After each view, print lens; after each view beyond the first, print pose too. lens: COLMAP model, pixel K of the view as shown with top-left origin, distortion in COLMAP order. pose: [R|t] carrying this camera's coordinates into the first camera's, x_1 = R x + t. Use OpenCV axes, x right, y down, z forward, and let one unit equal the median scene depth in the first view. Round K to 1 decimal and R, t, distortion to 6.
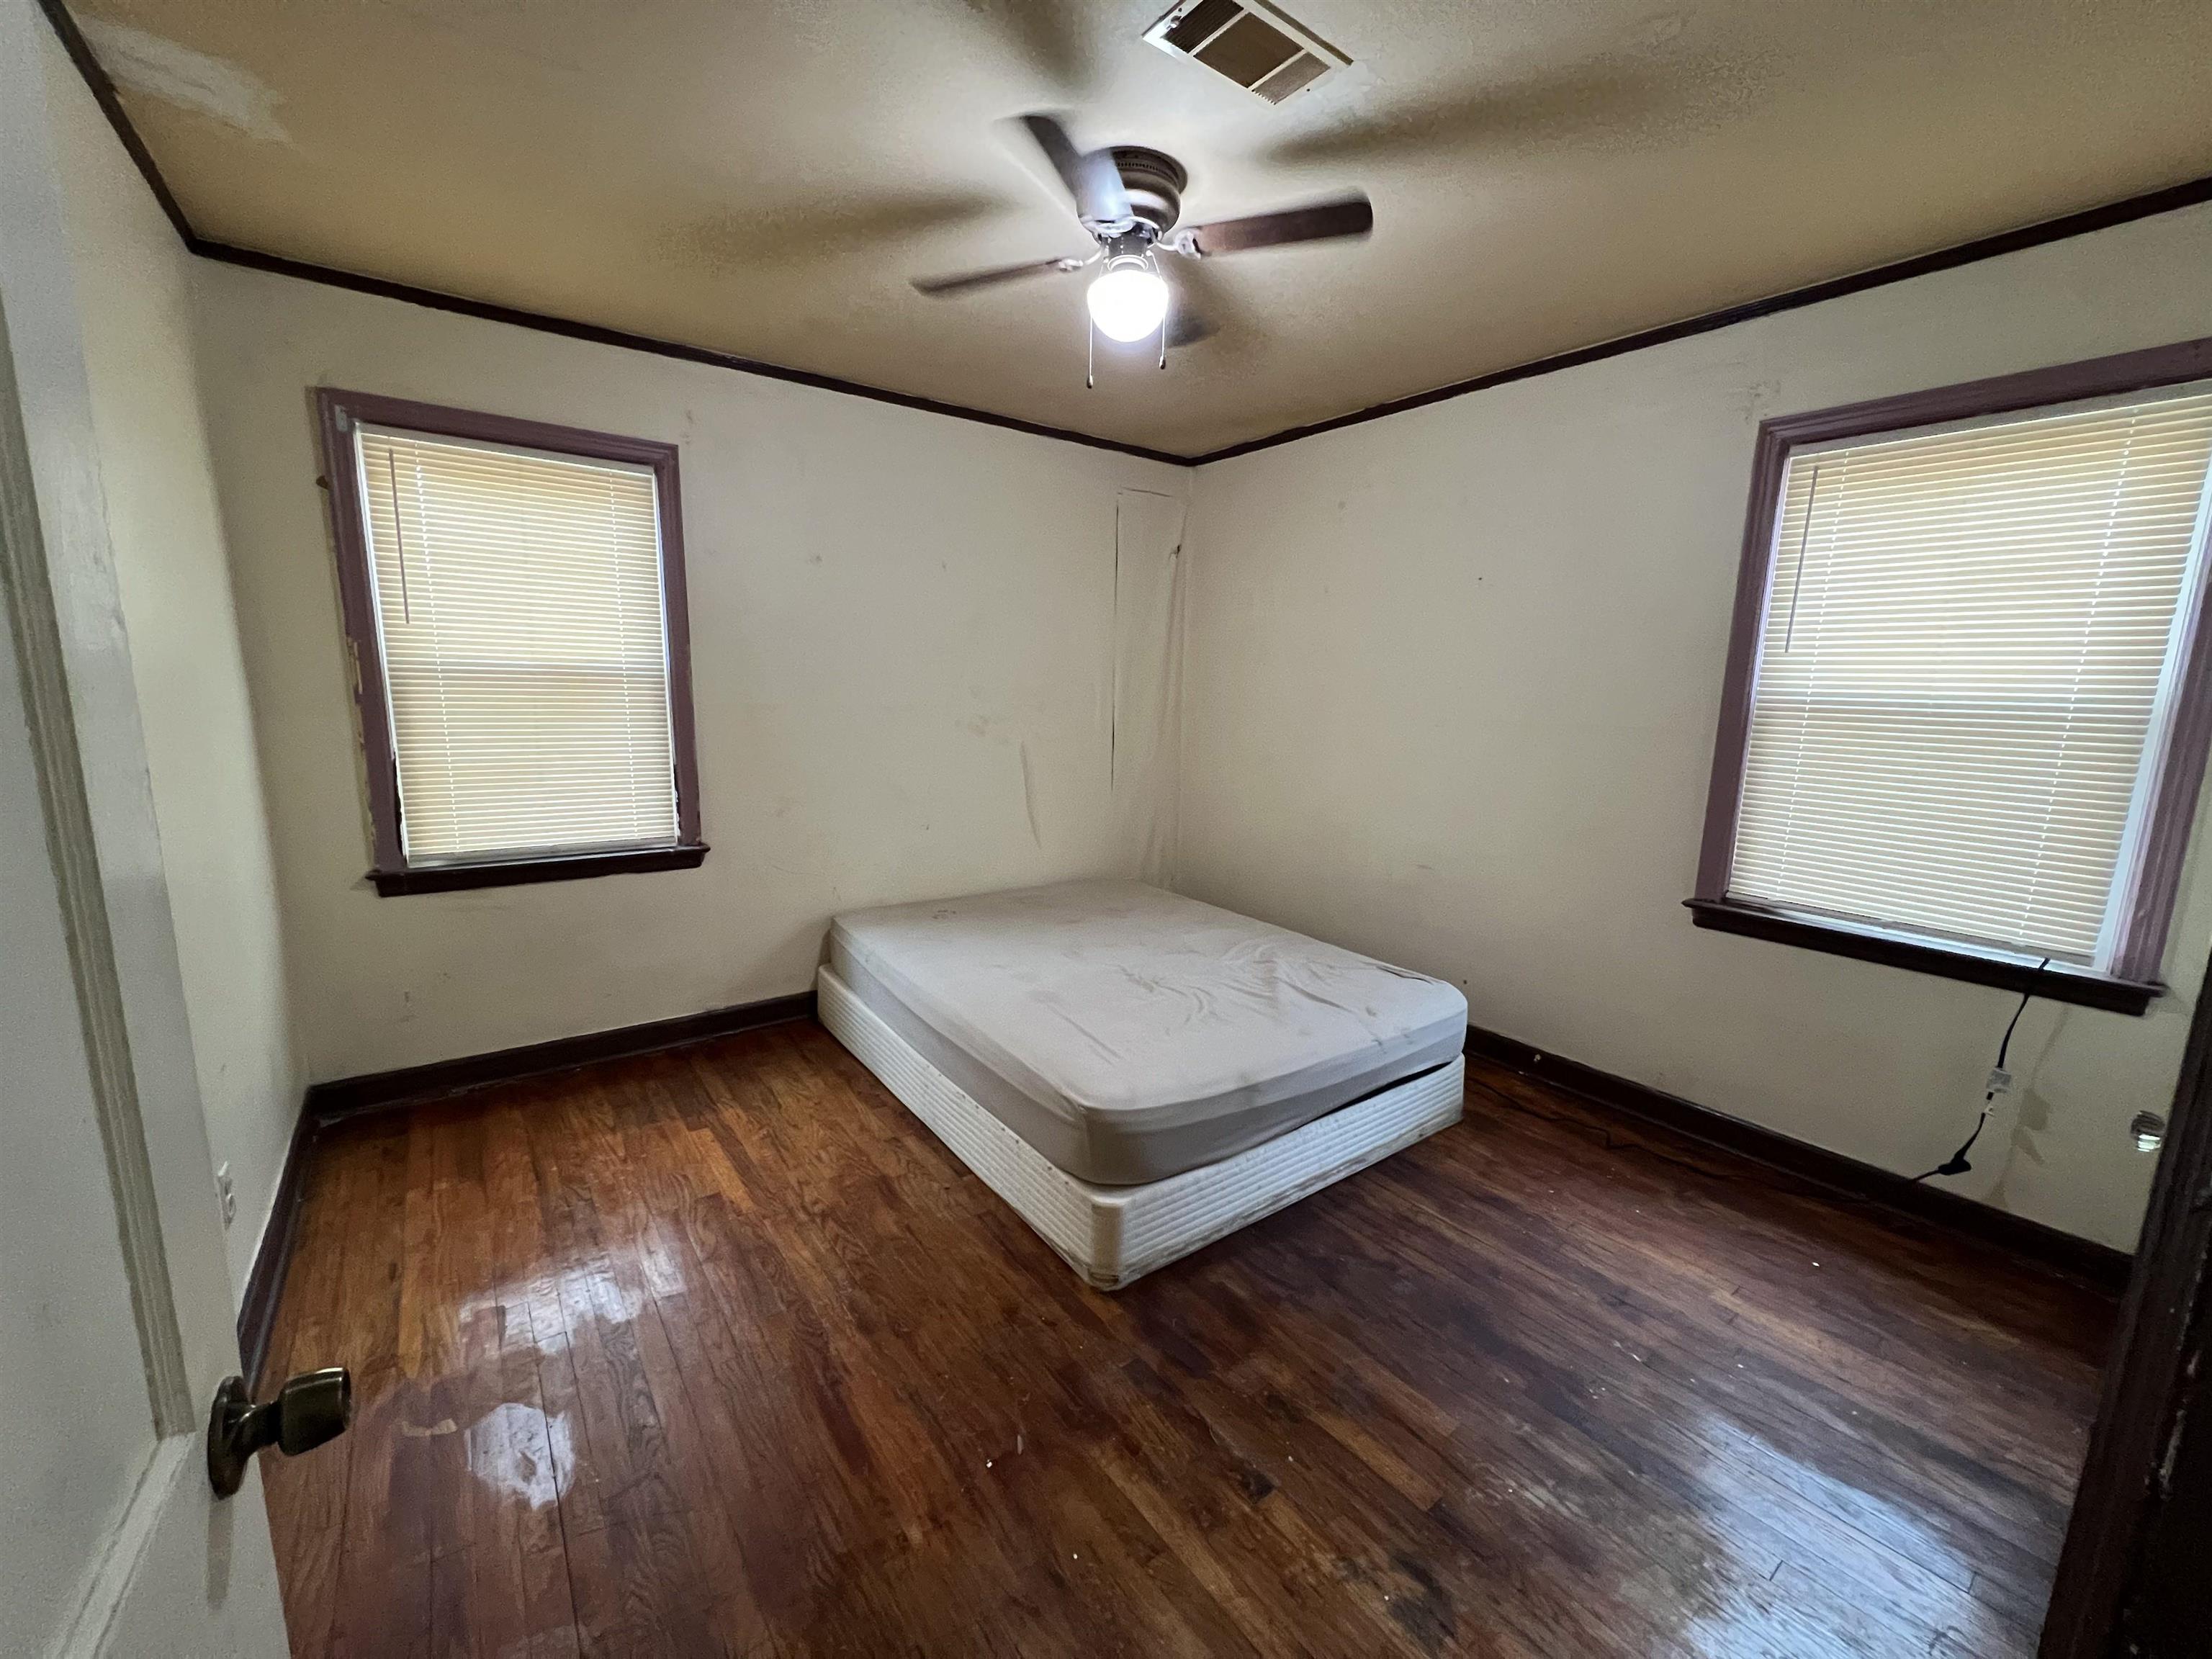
lens RADIAL K [[883.4, 0, 1104.6], [0, 883.4, 829.2], [0, 0, 1]] dist [-0.003676, 0.000247]
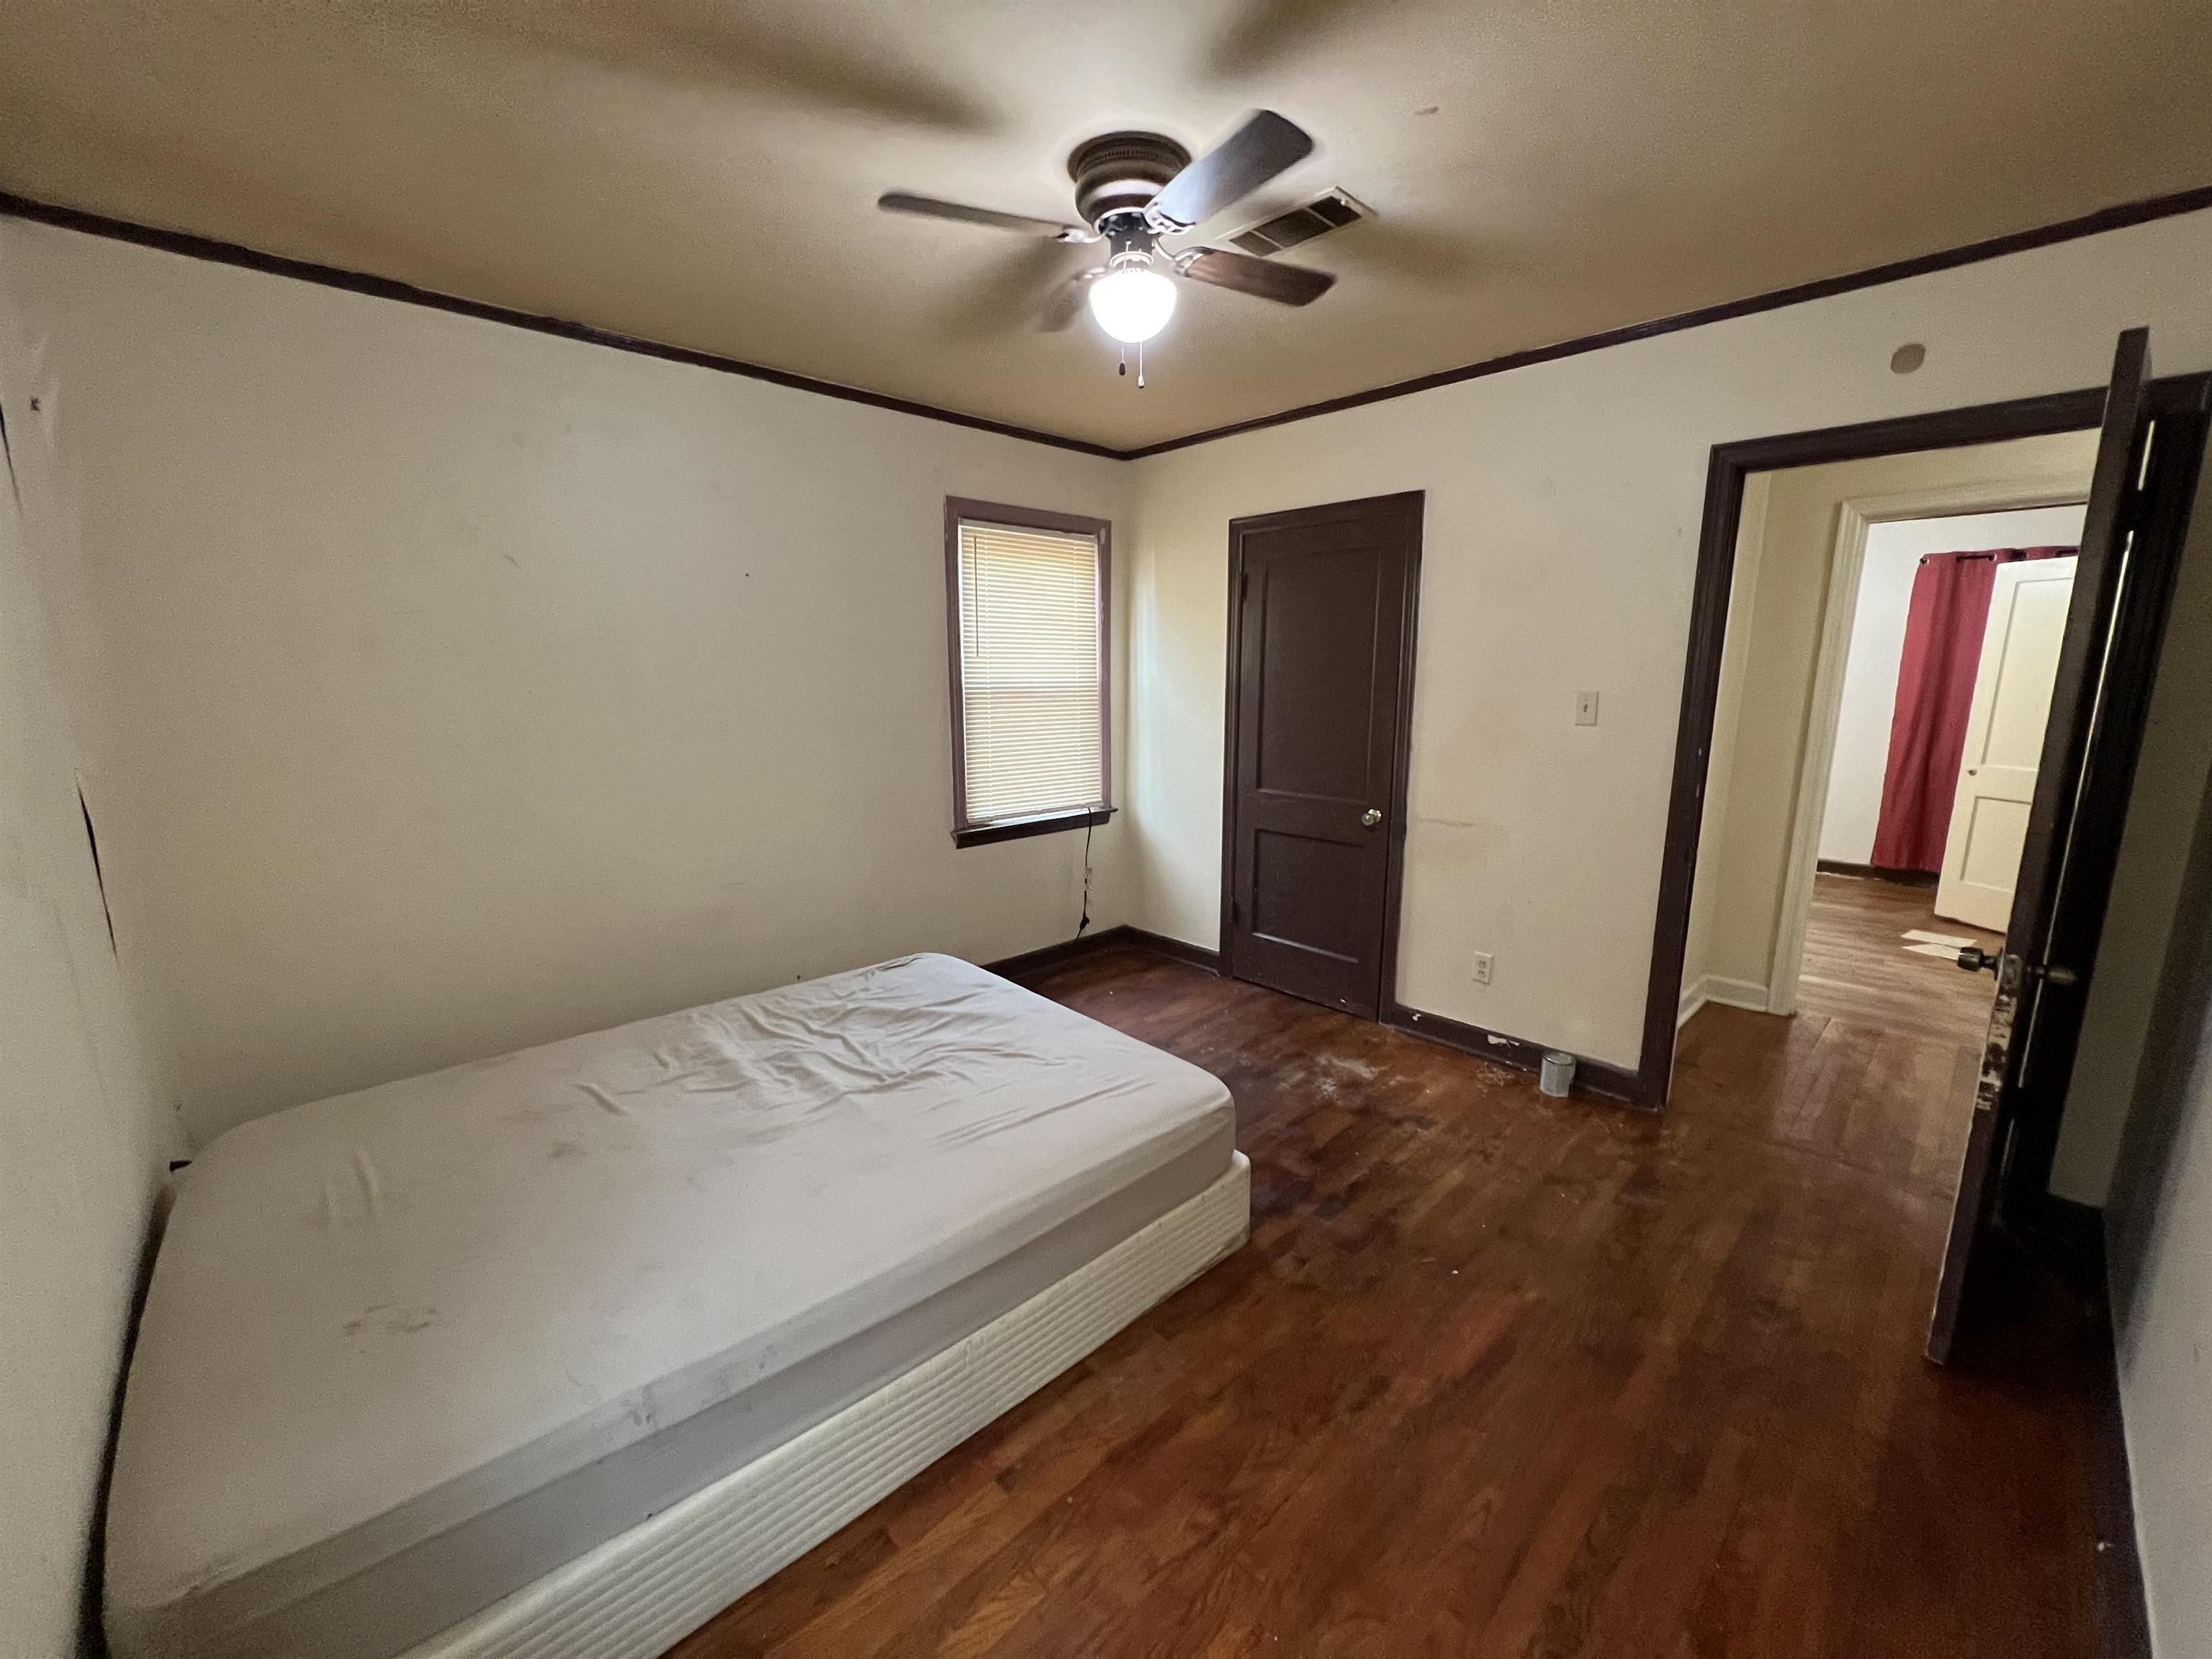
lens RADIAL K [[882.9, 0, 1107.9], [0, 882.9, 833.6], [0, 0, 1]] dist [-0.000125, 0.000058]
pose [[-0.126653, -0.205838, 0.970356, -0.861063], [0.163413, 0.960538, 0.225084, -0.228478], [-0.978394, 0.187076, -0.088018, 1.043577]]
